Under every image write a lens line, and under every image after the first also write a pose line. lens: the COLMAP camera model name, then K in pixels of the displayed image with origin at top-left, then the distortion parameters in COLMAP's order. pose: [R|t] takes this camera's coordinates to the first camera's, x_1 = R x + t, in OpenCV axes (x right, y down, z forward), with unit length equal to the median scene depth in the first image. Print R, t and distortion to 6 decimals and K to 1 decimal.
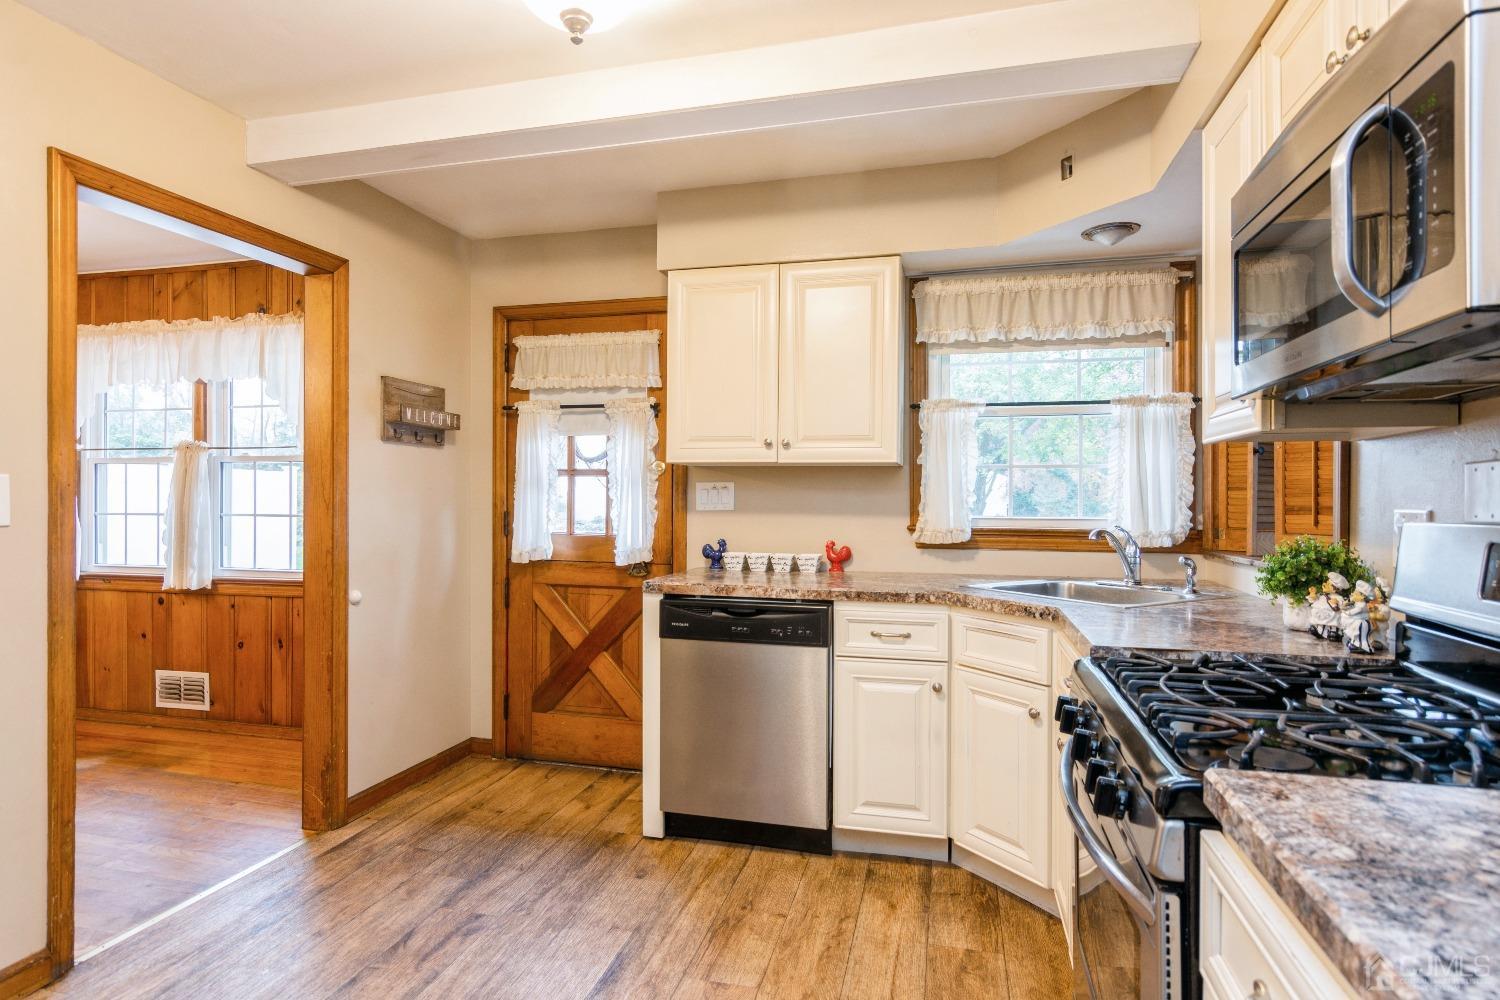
lens RADIAL K [[795.1, 0, 752.6], [0, 795.1, 498.7], [0, 0, 1]] dist [-0.000533, 0.000279]
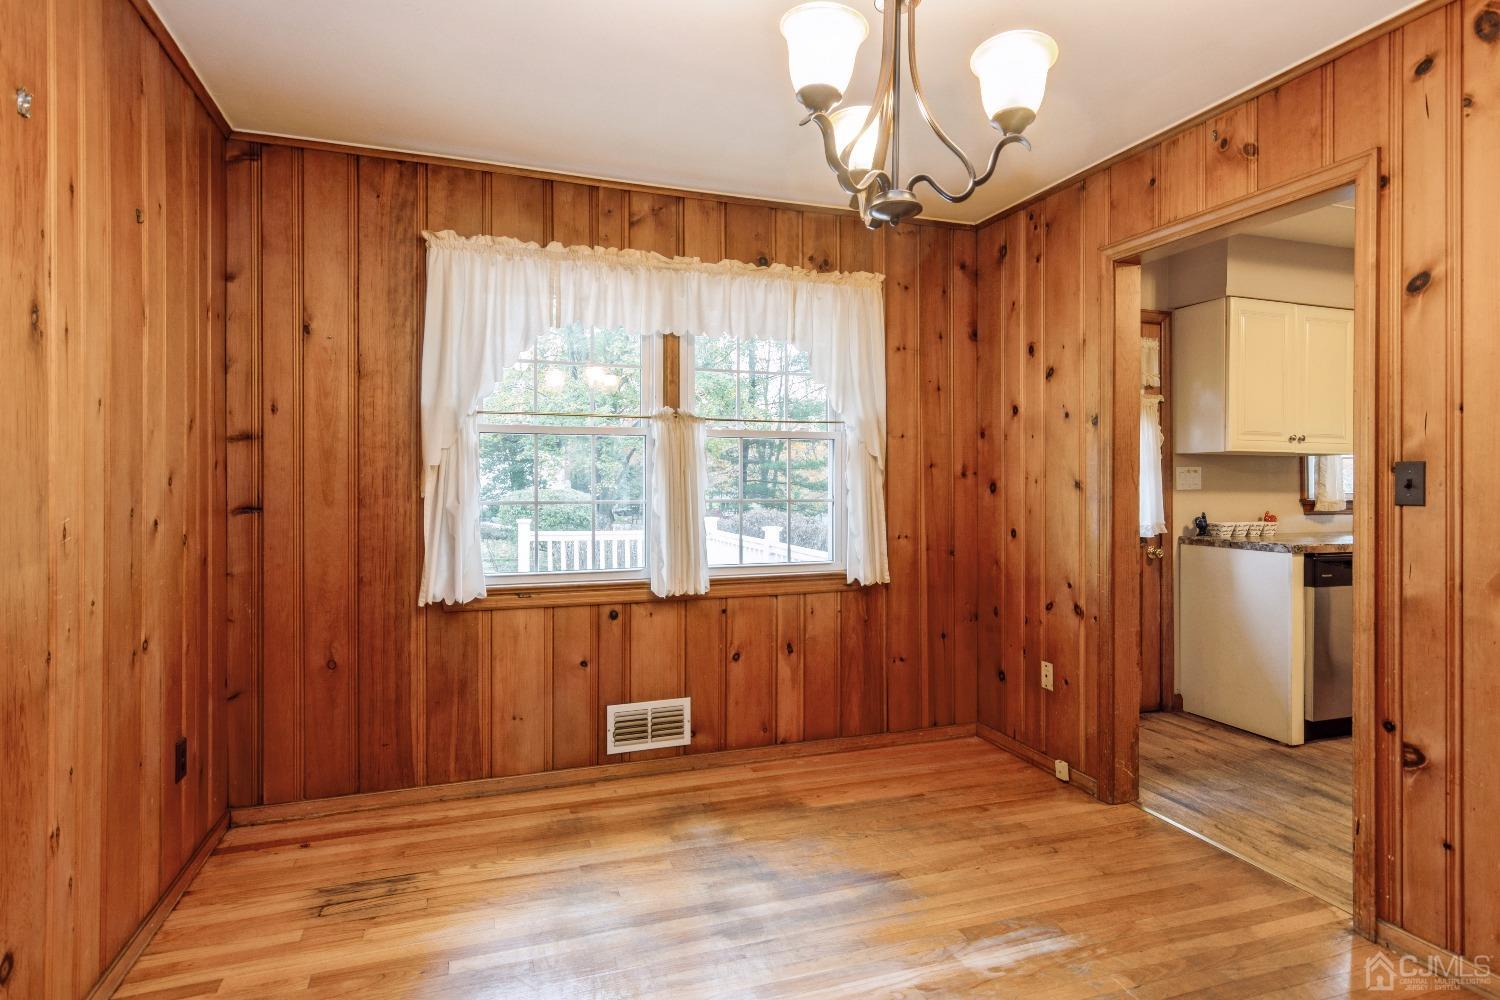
lens RADIAL K [[802.1, 0, 751.2], [0, 802.1, 479.8], [0, 0, 1]] dist [0.002265, 0.001383]
pose [[0.831583, -0.003066, 0.555392, -1.117024], [0.002235, 0.999995, 0.002173, -0.003921], [-0.555396, -0.000566, 0.831586, 0.294755]]
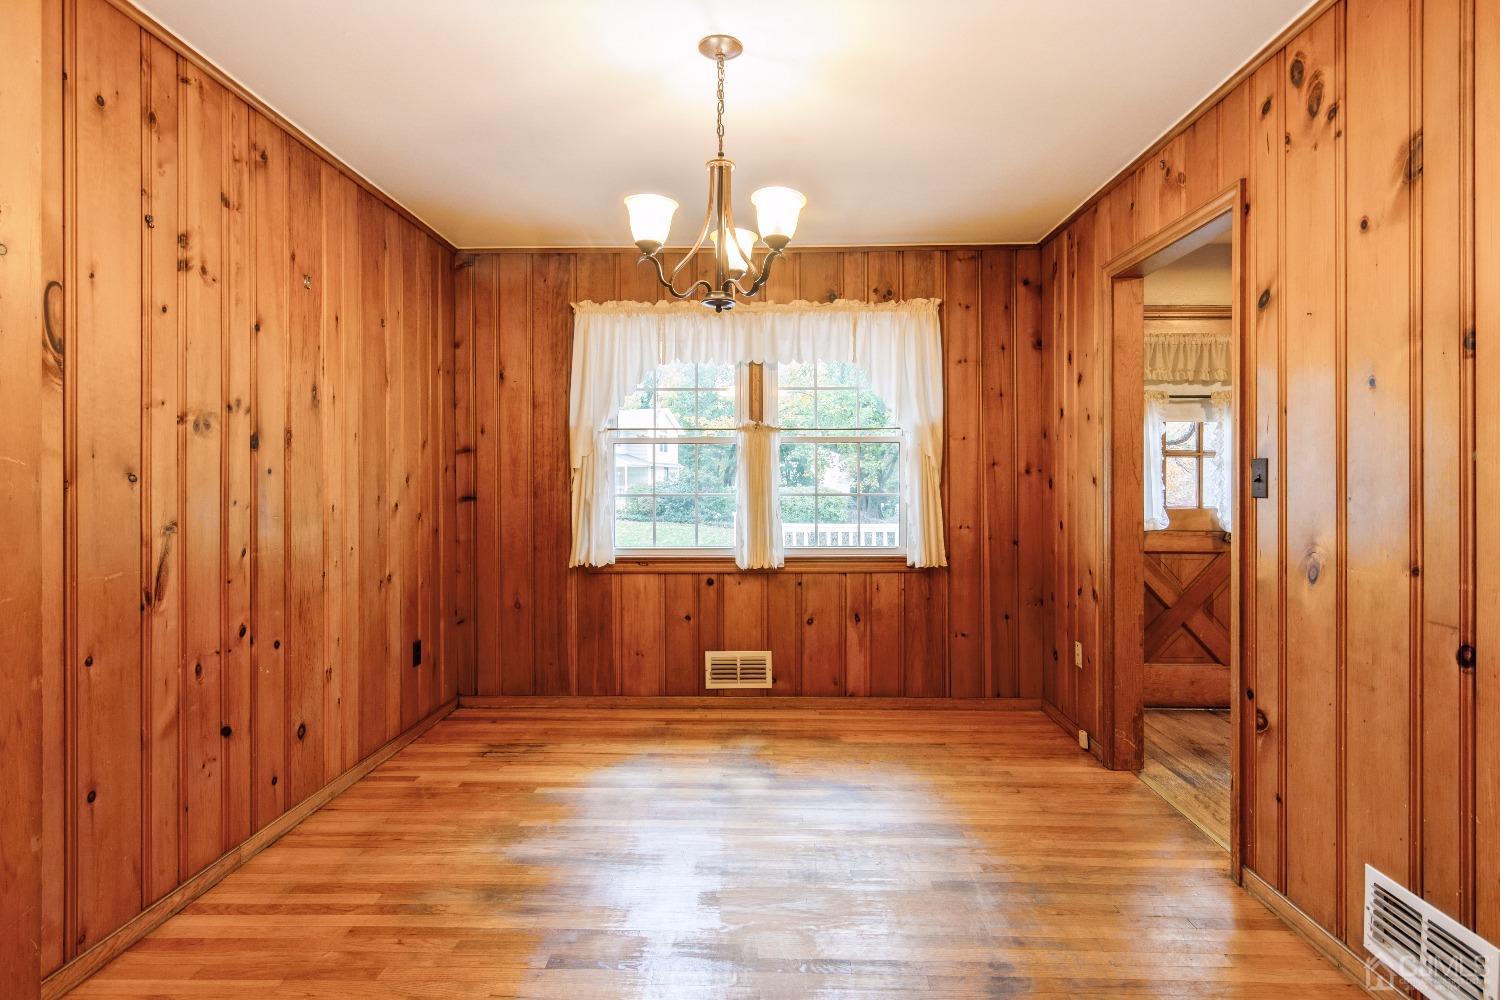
lens RADIAL K [[802.1, 0, 751.2], [0, 802.1, 479.8], [0, 0, 1]] dist [0.002265, 0.001383]
pose [[0.973990, -0.007343, 0.226471, -0.967381], [0.006865, 0.999972, 0.002897, -0.002510], [-0.226486, -0.001267, 0.974014, 0.007089]]
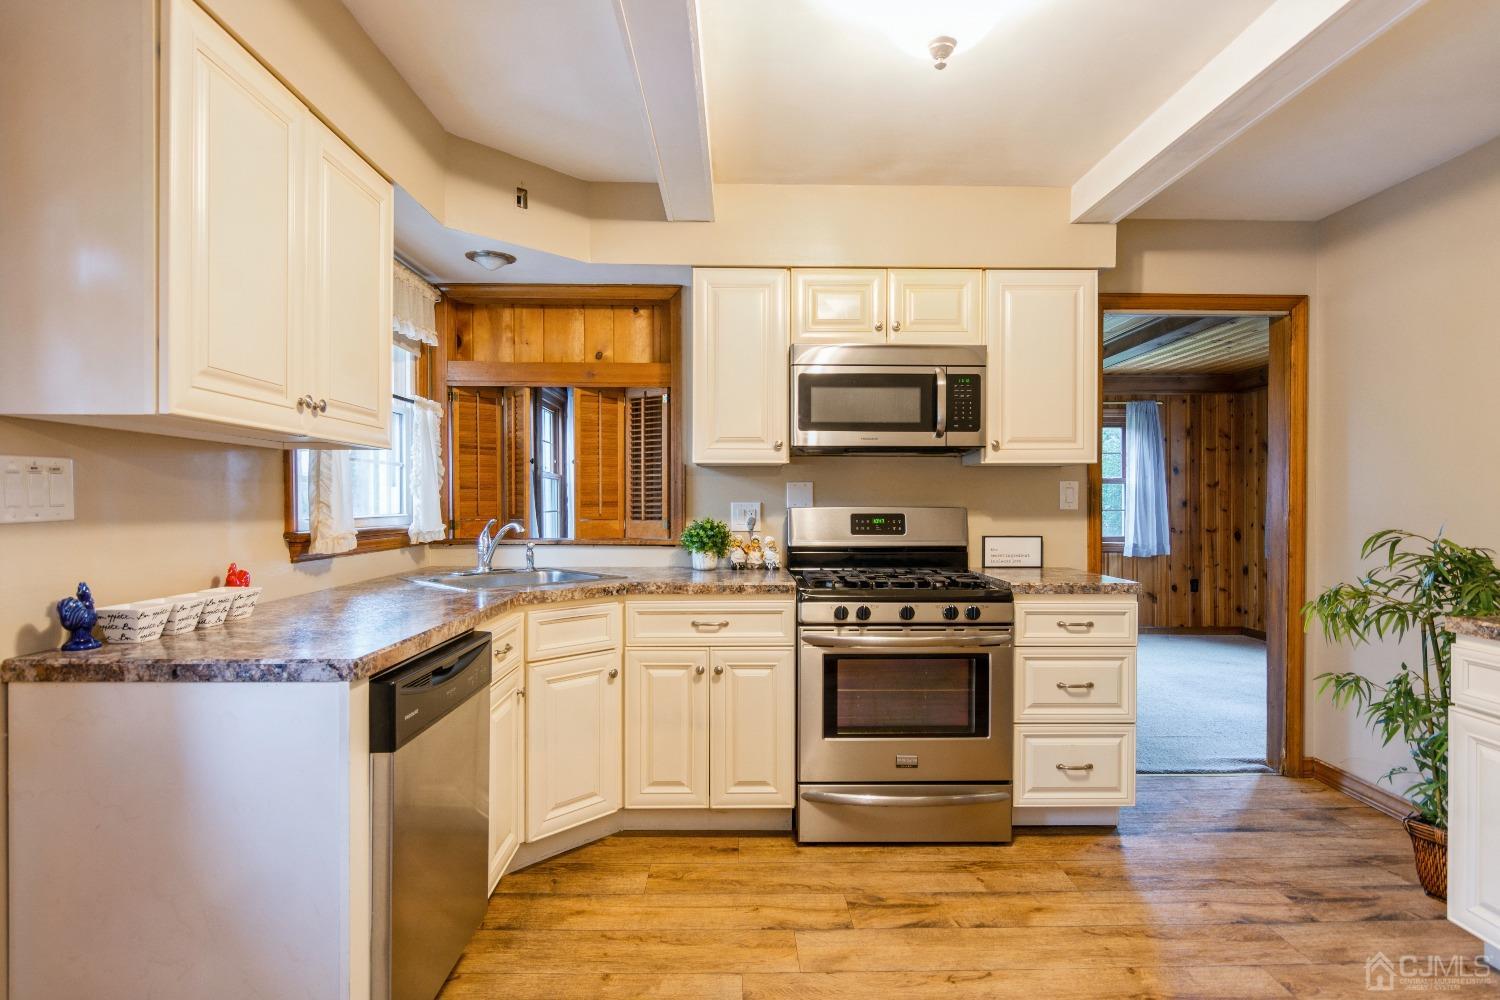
lens RADIAL K [[795.1, 0, 752.6], [0, 795.1, 498.7], [0, 0, 1]] dist [-0.000533, 0.000279]
pose [[-0.269535, -0.006265, 0.962970, -0.492034], [-0.006806, 0.999966, 0.004600, -0.002073], [-0.962966, -0.005314, -0.269569, 0.634647]]
